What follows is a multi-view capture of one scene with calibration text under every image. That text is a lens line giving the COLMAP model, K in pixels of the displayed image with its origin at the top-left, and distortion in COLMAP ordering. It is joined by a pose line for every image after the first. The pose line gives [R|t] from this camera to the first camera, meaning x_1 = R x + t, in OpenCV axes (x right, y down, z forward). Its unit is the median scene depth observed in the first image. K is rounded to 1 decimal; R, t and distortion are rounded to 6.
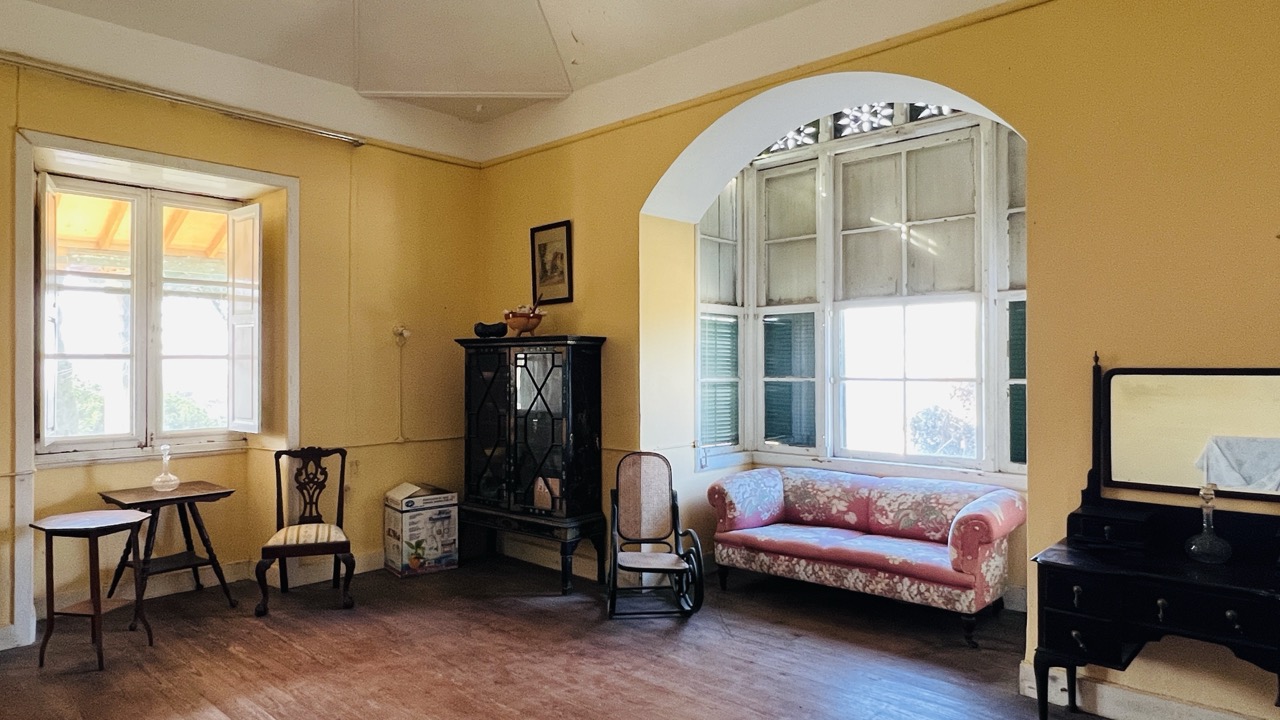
lens RADIAL K [[786.0, 0, 640.9], [0, 786.0, 359.2], [0, 0, 1]] dist [0.006095, 0.001414]
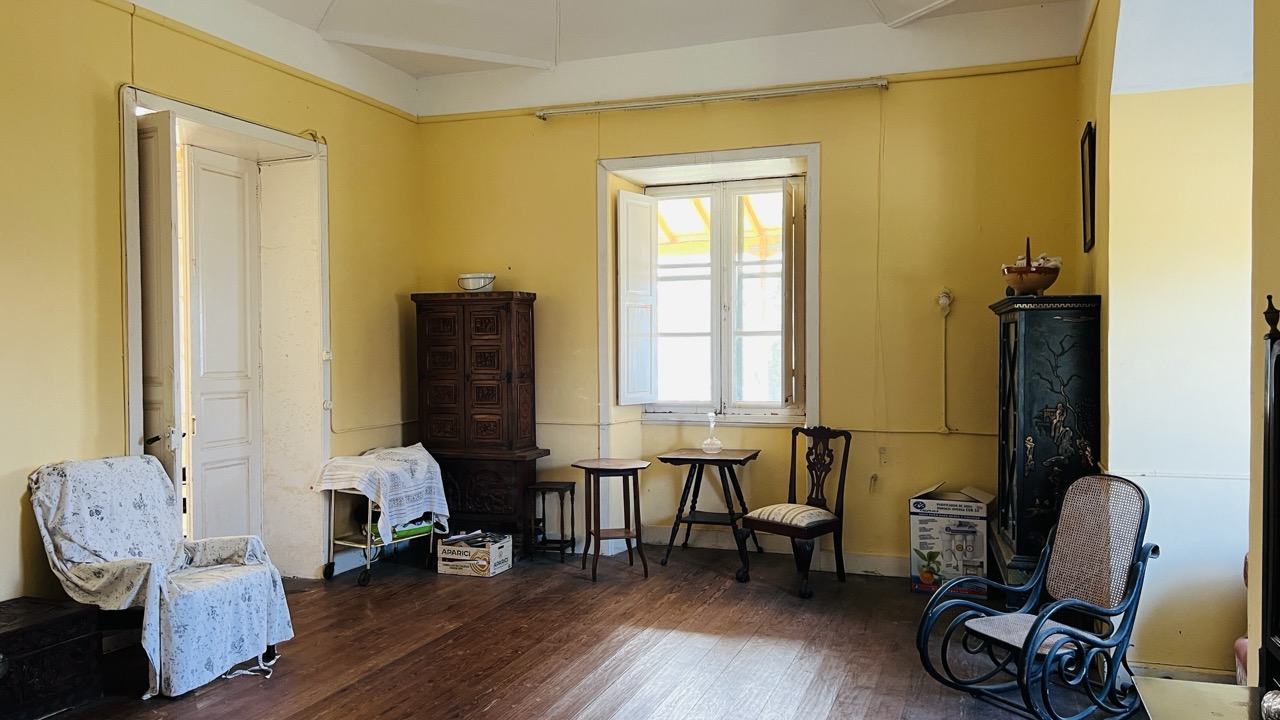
lens RADIAL K [[973.3, 0, 640.6], [0, 973.3, 365.3], [0, 0, 1]] dist [0.074764, -0.001609]
pose [[0.391350, 0.018187, -0.920062, 0.579256], [0.009842, 0.999665, 0.023947, 0.006993], [0.920189, -0.018426, 0.391040, 0.338003]]
